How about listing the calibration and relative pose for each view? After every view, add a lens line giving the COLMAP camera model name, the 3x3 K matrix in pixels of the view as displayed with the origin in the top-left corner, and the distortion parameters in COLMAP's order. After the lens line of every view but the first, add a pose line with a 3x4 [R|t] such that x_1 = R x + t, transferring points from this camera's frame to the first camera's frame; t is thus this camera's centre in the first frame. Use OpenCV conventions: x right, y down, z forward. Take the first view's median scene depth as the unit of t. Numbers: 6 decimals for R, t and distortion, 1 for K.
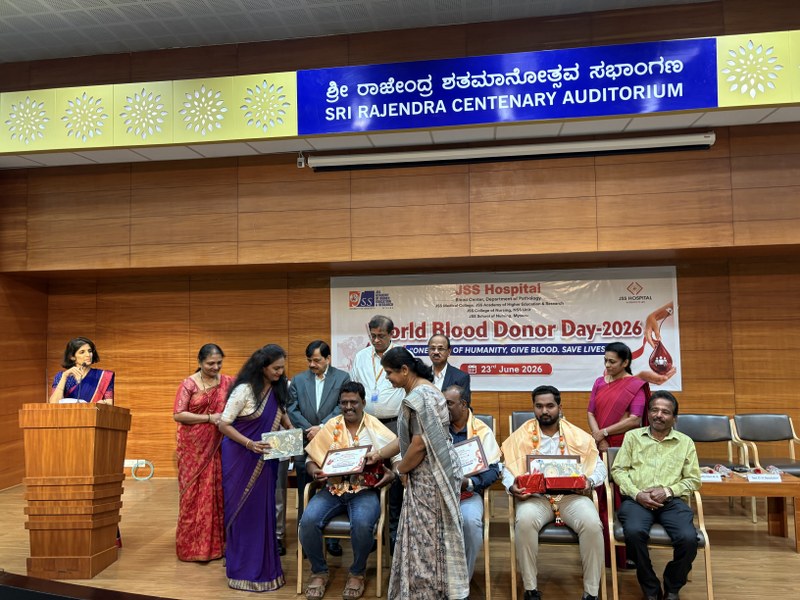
lens RADIAL K [[603.4, 0, 402.3], [0, 603.4, 300.3], [0, 0, 1]] dist [0.044335, -0.044982]
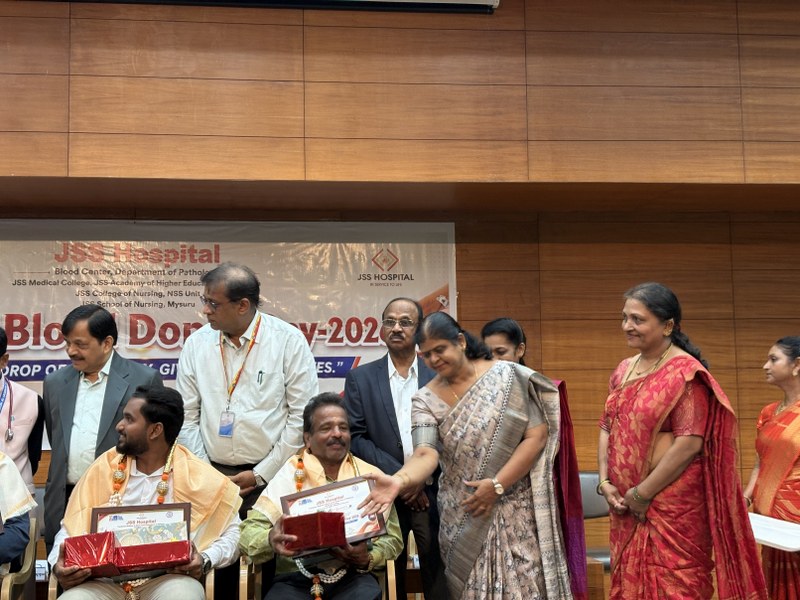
lens RADIAL K [[1192.8, 0, 402.8], [0, 1192.8, 300.3], [0, 0, 1]] dist [0.148258, 0.000000]
pose [[0.965515, 0.030061, 0.258607, 0.123033], [-0.016845, 0.998443, -0.053171, 0.081772], [-0.259803, 0.046981, 0.964518, -0.070140]]
